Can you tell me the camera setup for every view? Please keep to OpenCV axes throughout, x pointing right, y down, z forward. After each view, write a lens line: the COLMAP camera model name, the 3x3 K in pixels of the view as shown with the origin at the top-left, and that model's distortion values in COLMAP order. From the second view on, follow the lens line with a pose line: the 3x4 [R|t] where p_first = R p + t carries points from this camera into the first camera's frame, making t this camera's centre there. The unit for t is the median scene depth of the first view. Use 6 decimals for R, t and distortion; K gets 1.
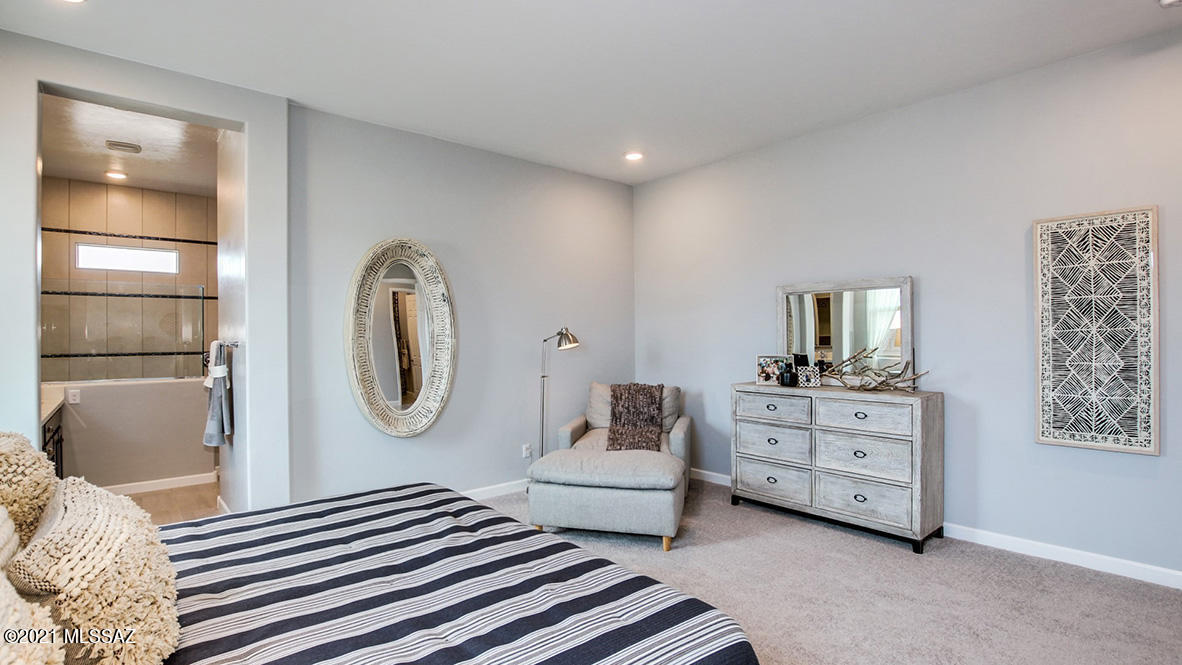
lens RADIAL K [[553.1, 0, 588.6], [0, 553.1, 342.8], [0, 0, 1]] dist [-0.027846, 0.000434]
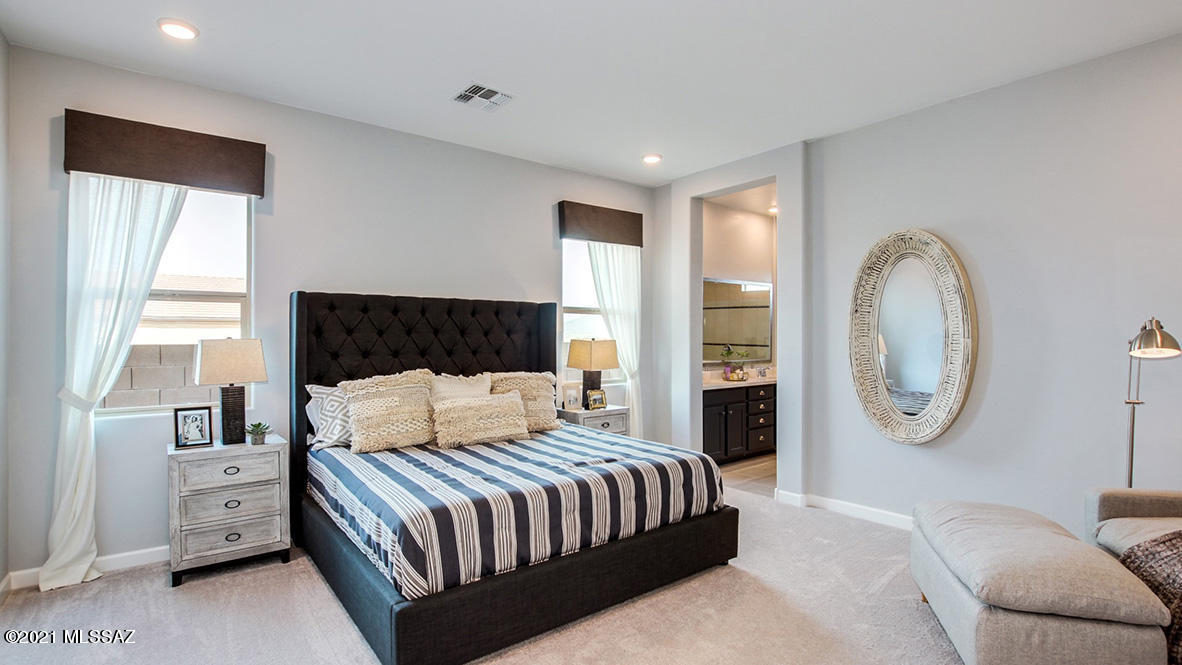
lens RADIAL K [[553.1, 0, 588.6], [0, 553.1, 342.8], [0, 0, 1]] dist [-0.027846, 0.000434]
pose [[-0.049685, 0.014079, -0.998666, 0.640214], [-0.001761, 0.999898, 0.014184, -0.012706], [0.998763, 0.002463, -0.049655, 0.534882]]
